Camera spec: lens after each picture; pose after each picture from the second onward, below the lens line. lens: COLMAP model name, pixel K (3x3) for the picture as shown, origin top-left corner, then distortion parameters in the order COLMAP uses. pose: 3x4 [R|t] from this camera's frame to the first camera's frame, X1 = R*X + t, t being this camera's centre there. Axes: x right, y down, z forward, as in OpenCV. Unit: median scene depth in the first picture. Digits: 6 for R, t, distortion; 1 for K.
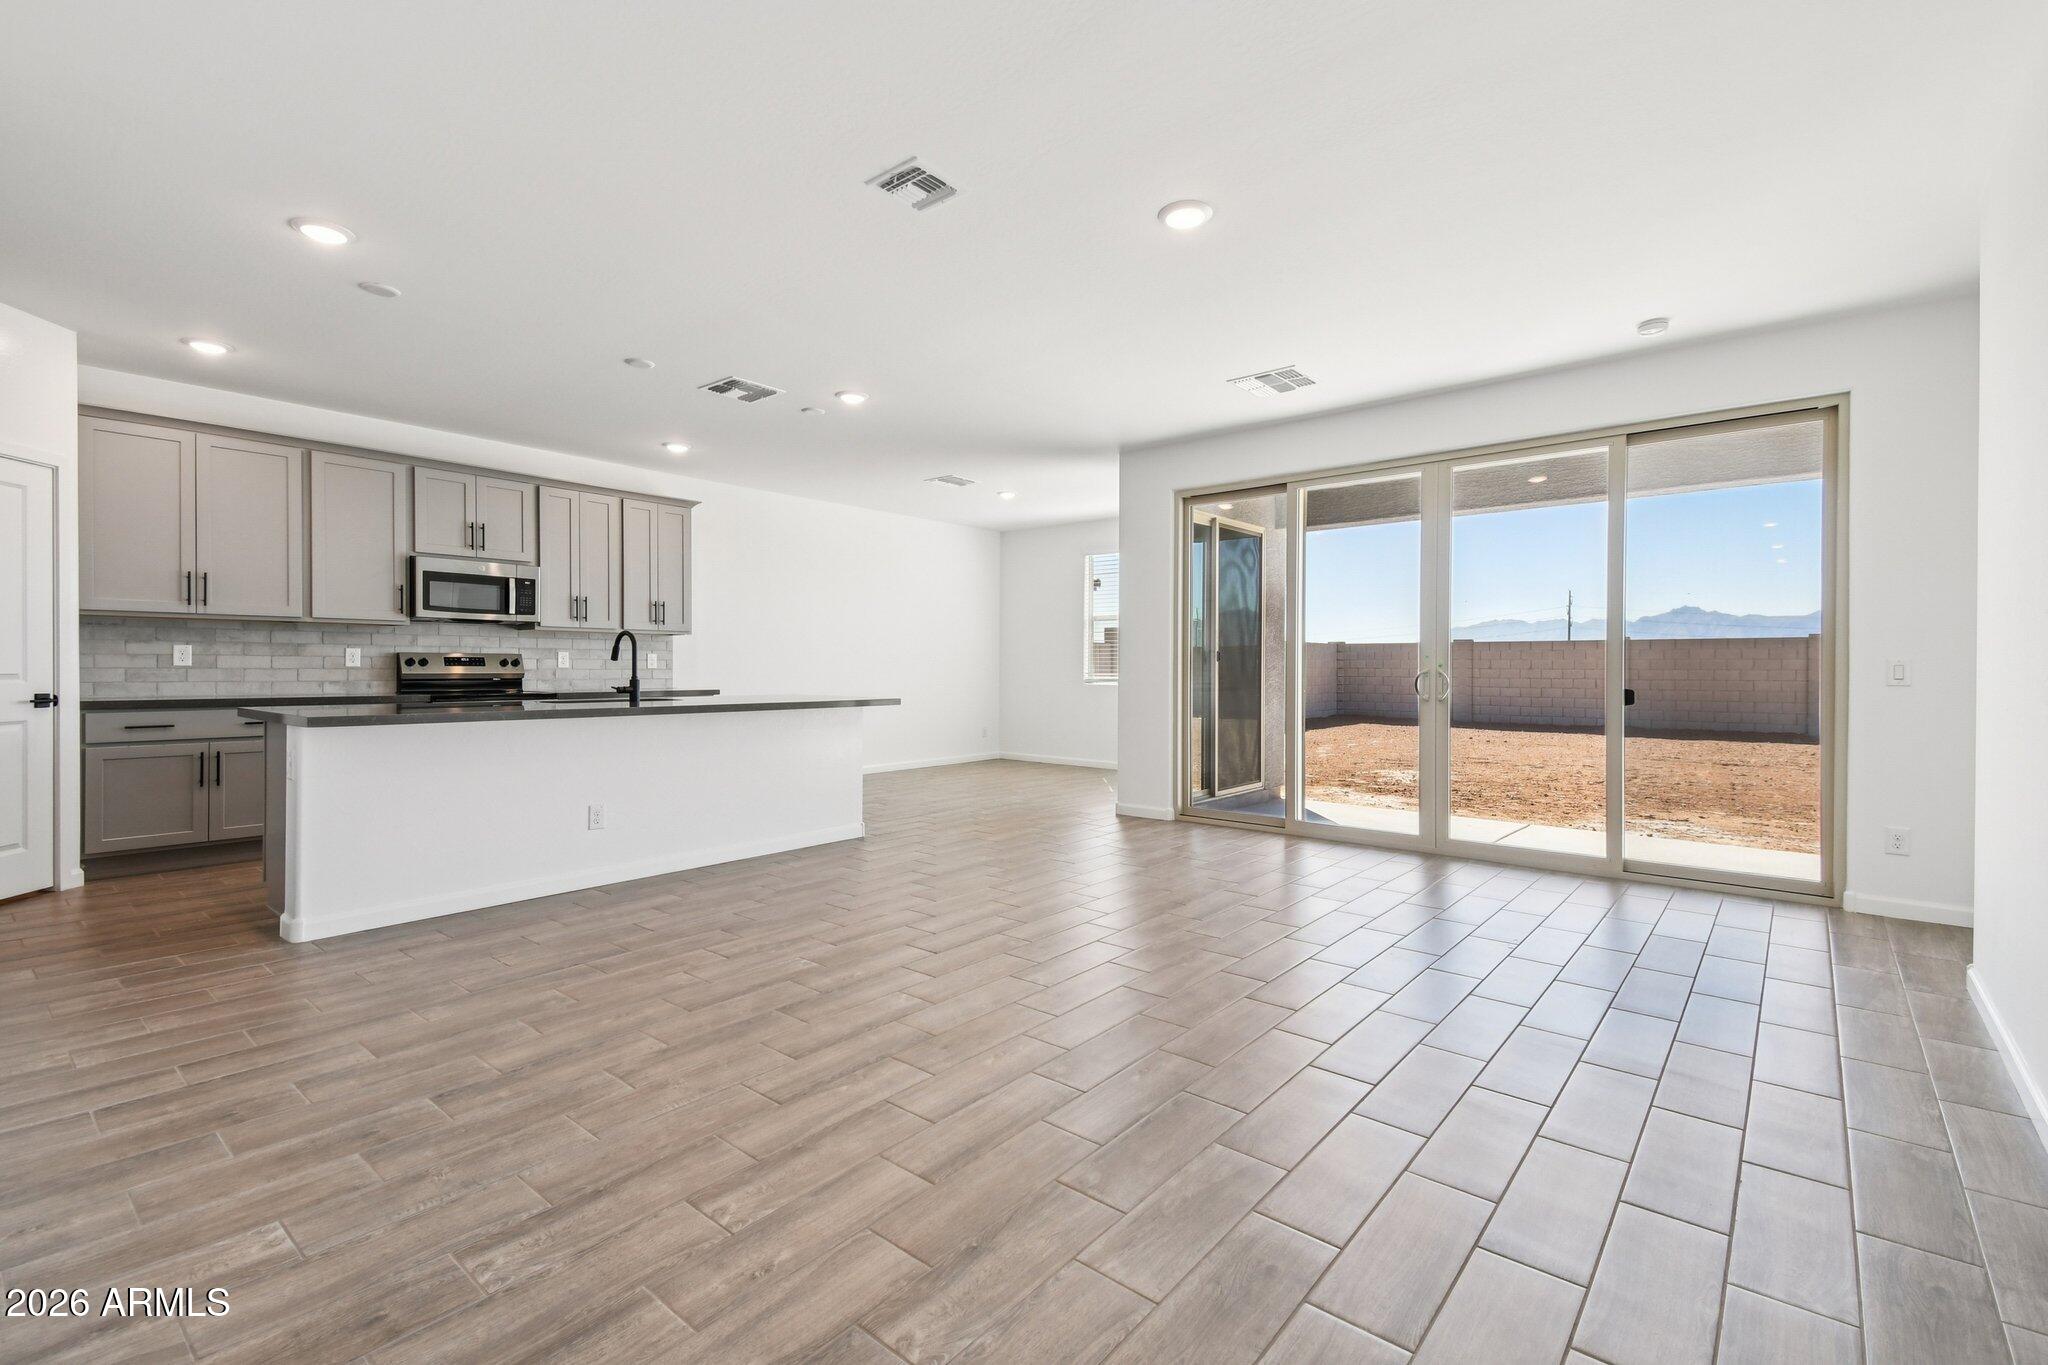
lens RADIAL K [[929.0, 0, 1053.3], [0, 929.0, 678.0], [0, 0, 1]] dist [0.035094, -0.006979]
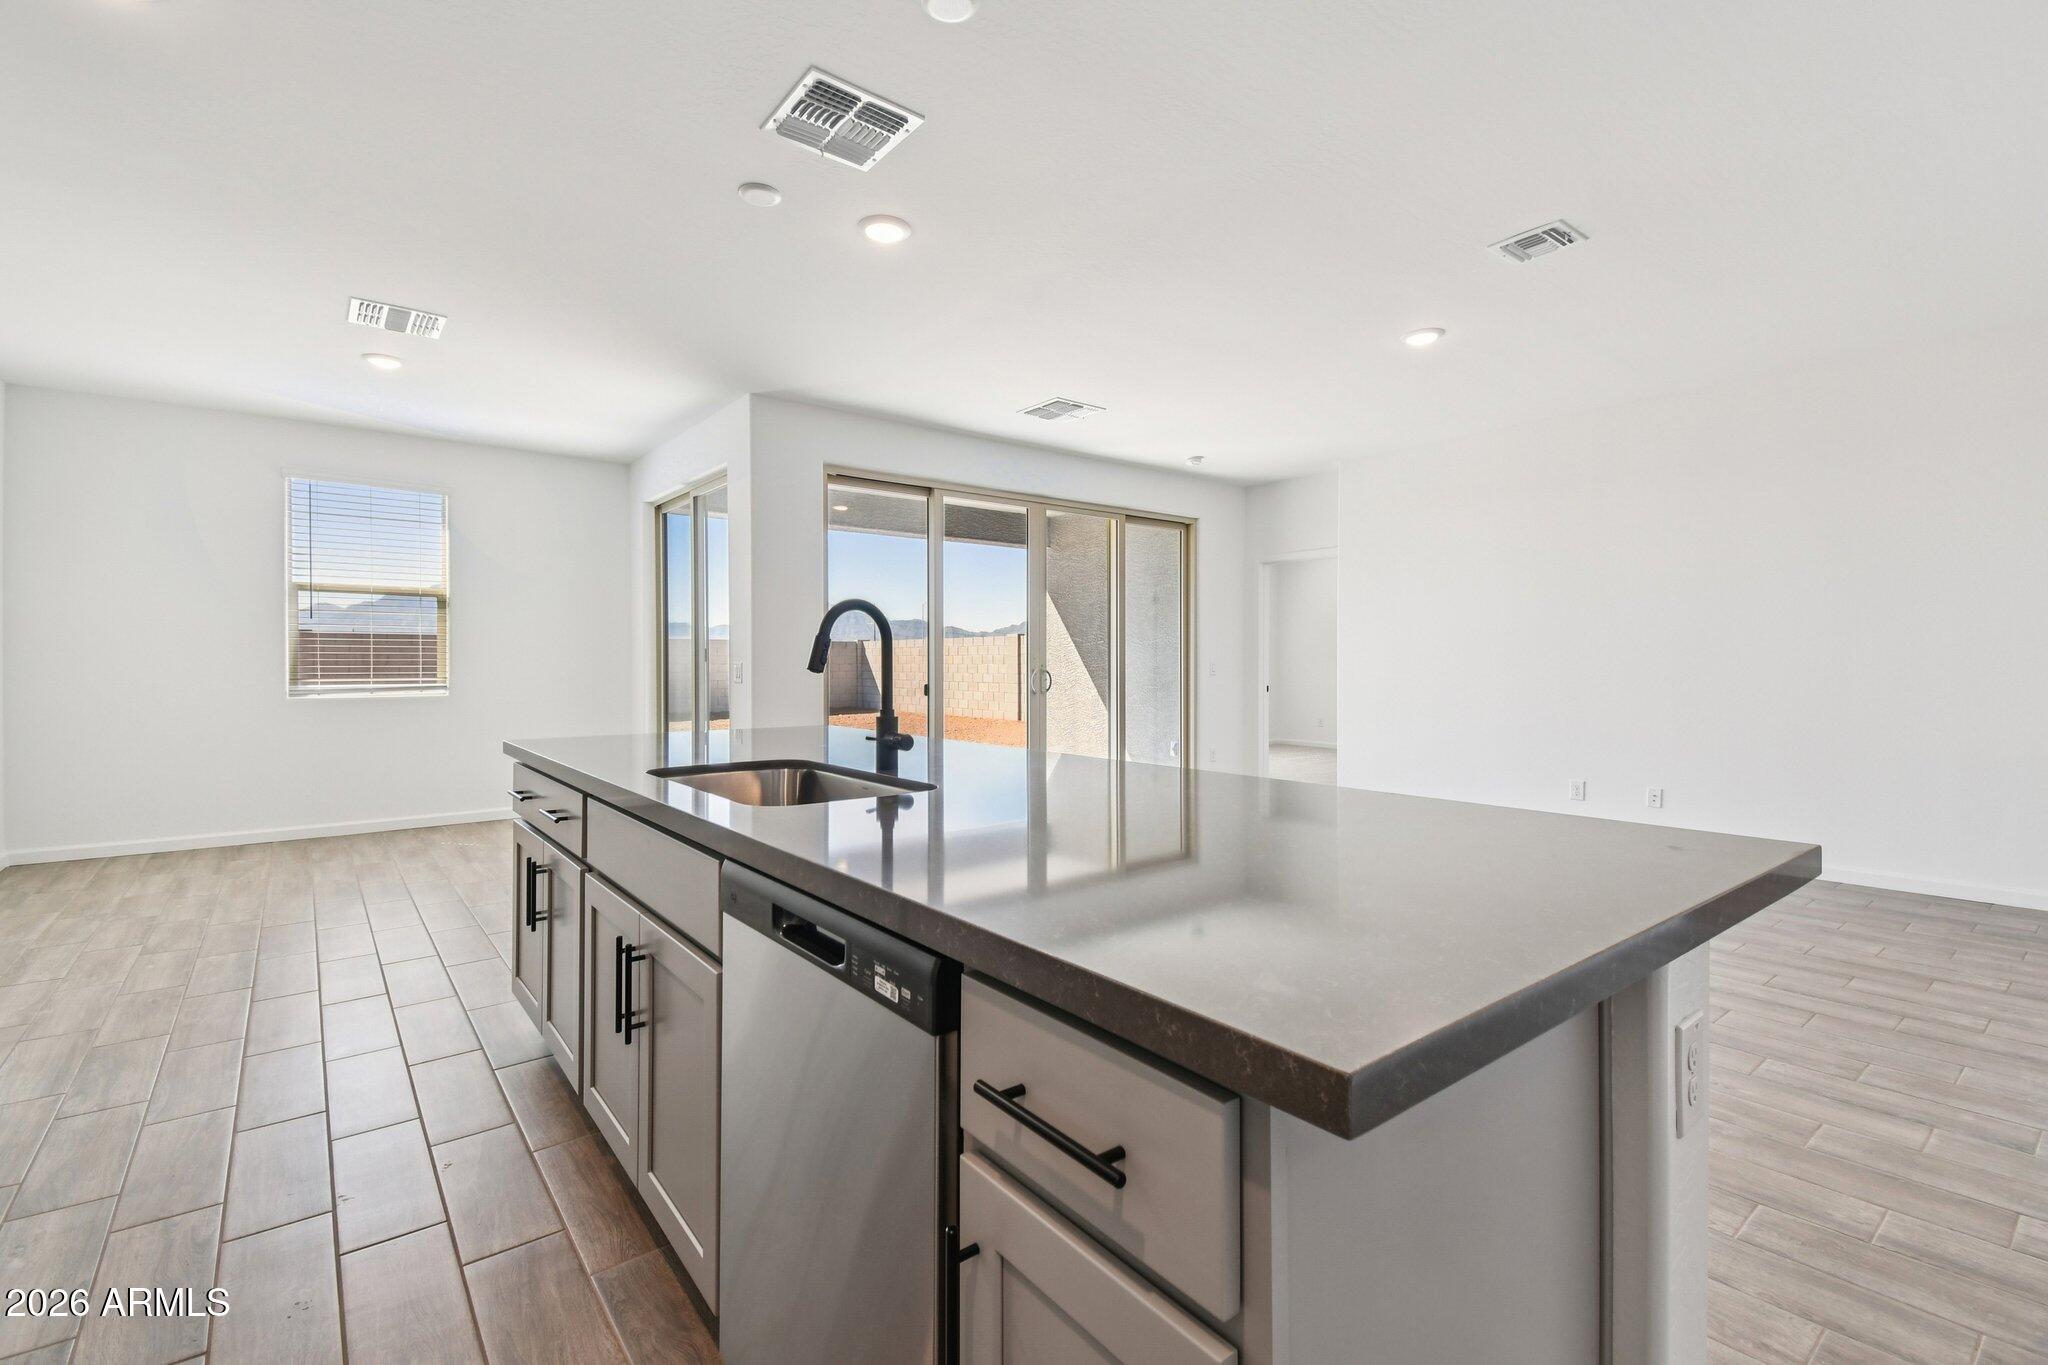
lens RADIAL K [[929.0, 0, 1034.1], [0, 929.0, 666.2], [0, 0, 1]] dist [0.035094, -0.006979]
pose [[0.178376, -0.005395, 0.983948, -1.363086], [0.009964, 0.999944, 0.003676, -0.042722], [-0.983912, 0.009149, 0.178420, 1.386086]]
